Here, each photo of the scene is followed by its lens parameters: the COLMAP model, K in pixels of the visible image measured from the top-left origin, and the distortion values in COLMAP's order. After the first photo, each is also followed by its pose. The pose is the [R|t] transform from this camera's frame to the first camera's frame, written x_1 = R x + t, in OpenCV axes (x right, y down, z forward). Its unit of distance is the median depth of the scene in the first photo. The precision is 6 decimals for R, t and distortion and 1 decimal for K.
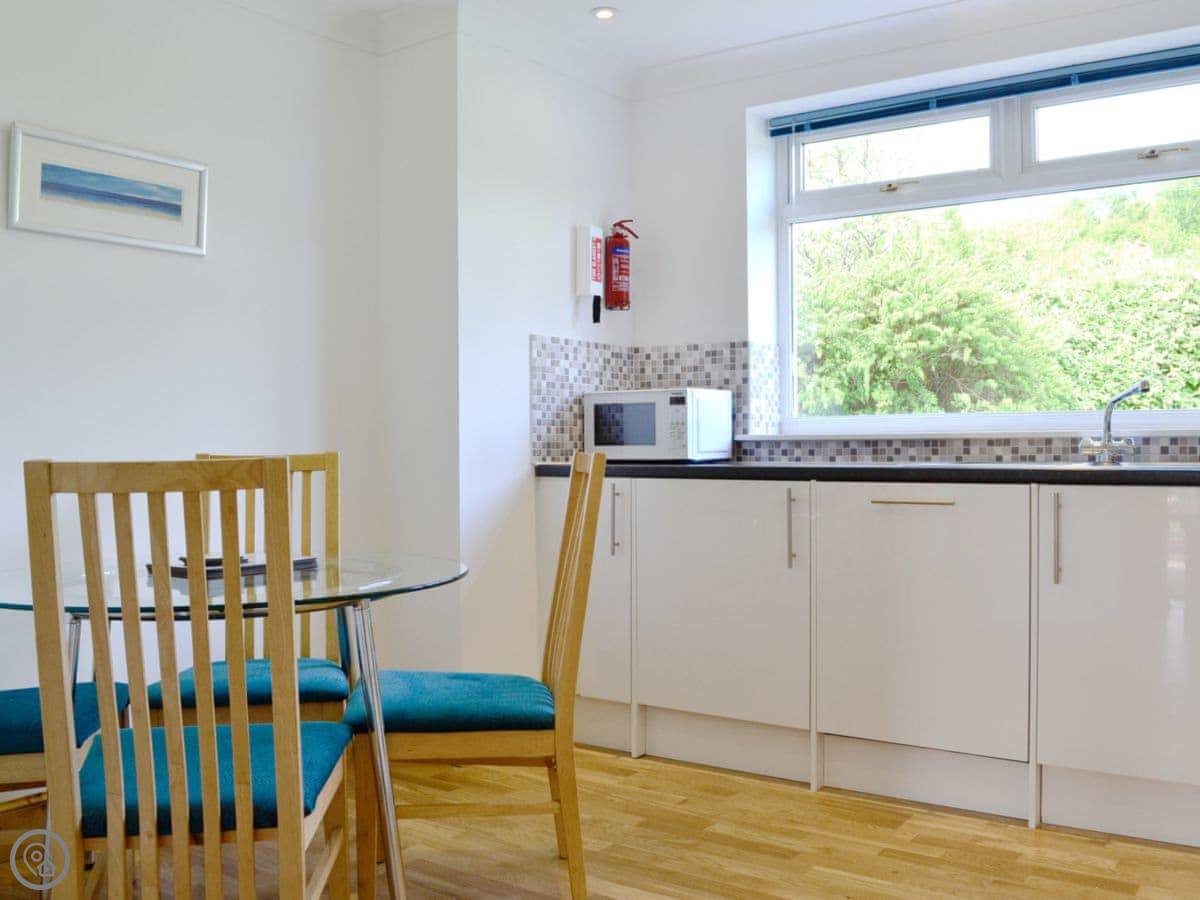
lens RADIAL K [[1148.7, 0, 602.2], [0, 1148.7, 450.9], [0, 0, 1]] dist [-0.071200, 0.000000]
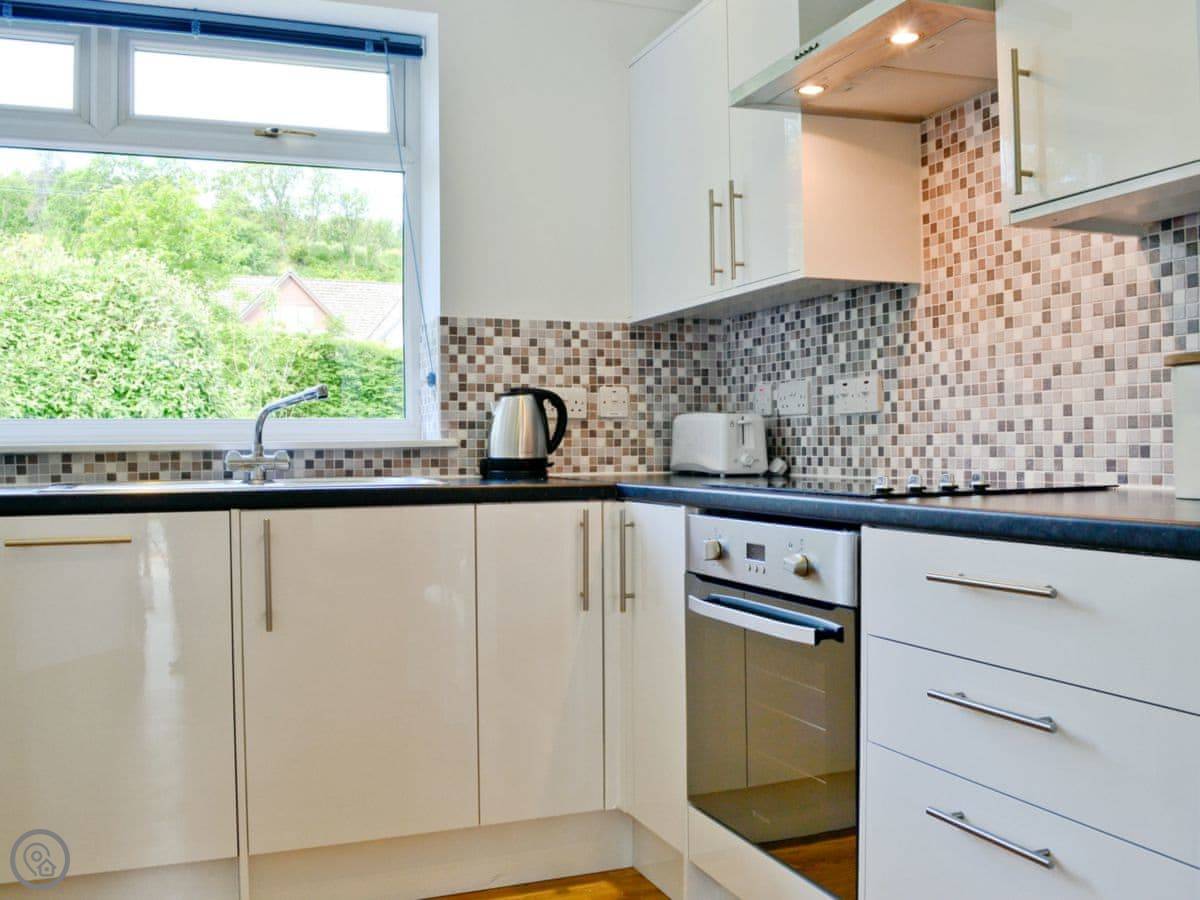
lens RADIAL K [[1148.7, 0, 600.0], [0, 1148.7, 448.1], [0, 0, 1]] dist [-0.071200, 0.000000]
pose [[0.543189, -0.002789, 0.839606, -0.060772], [0.010907, 0.999934, -0.003735, -0.003363], [-0.839540, 0.011186, 0.543183, 0.138593]]
